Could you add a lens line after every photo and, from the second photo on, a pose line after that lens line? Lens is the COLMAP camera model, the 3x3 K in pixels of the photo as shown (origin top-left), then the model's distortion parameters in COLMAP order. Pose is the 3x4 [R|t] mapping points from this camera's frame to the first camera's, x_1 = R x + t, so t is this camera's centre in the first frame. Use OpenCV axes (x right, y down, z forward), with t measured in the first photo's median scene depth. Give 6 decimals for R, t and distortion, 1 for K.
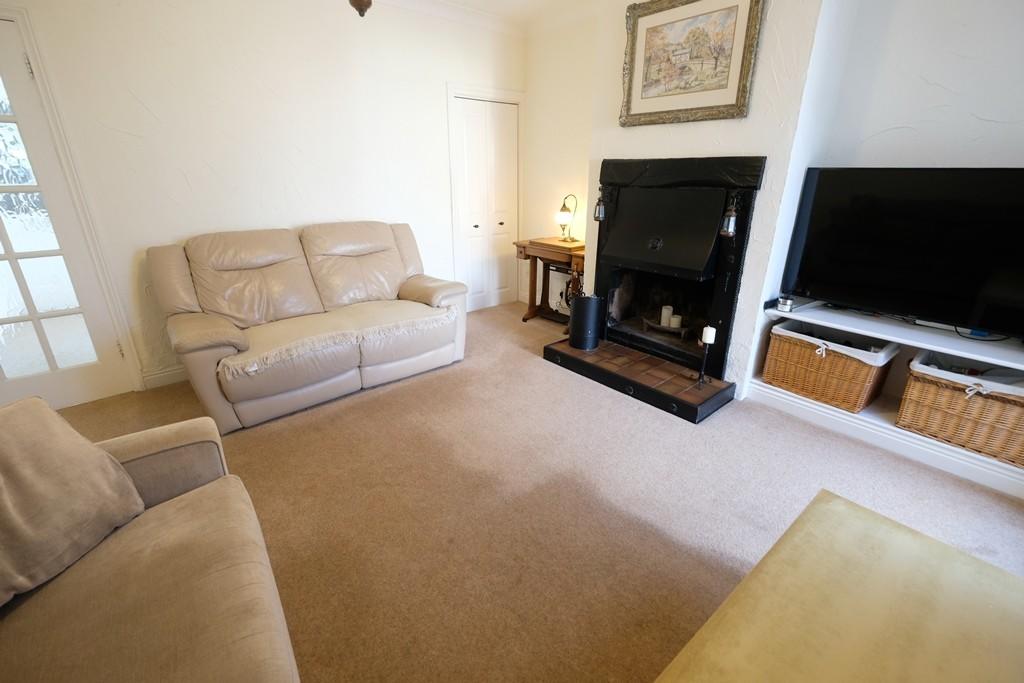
lens RADIAL K [[449.8, 0, 512.1], [0, 449.8, 336.5], [0, 0, 1]] dist [-0.002764, -0.000185]
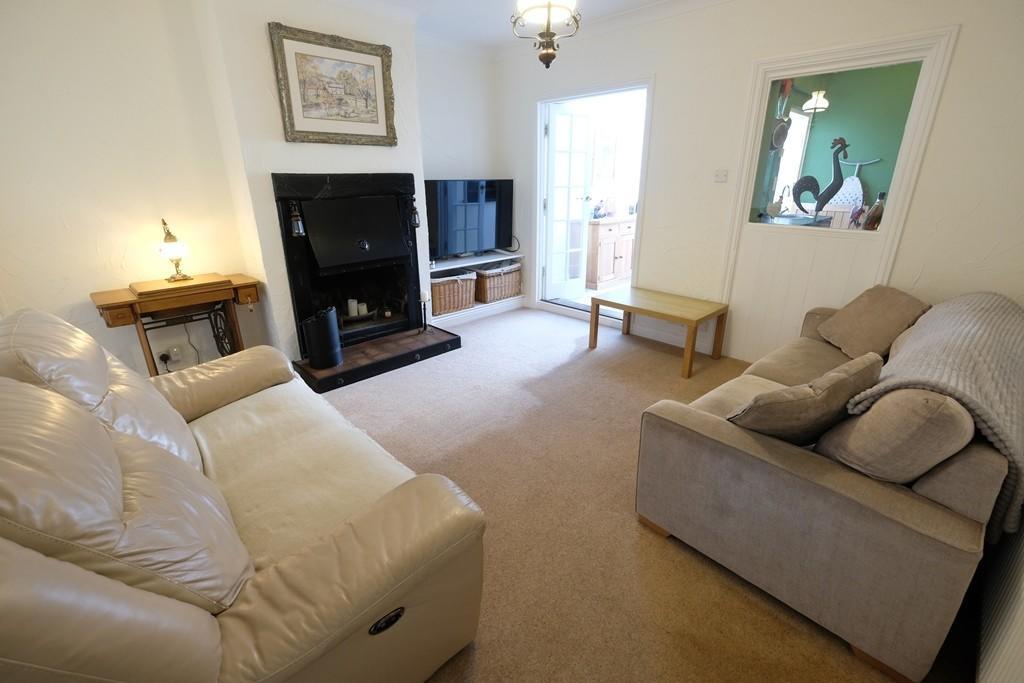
lens RADIAL K [[449.8, 0, 512.1], [0, 449.8, 336.5], [0, 0, 1]] dist [-0.002764, -0.000185]
pose [[-0.073972, -0.337996, 0.938236, -0.979249], [0.354843, 0.870322, 0.341507, -0.284403], [-0.931995, 0.358188, 0.055556, 0.711837]]
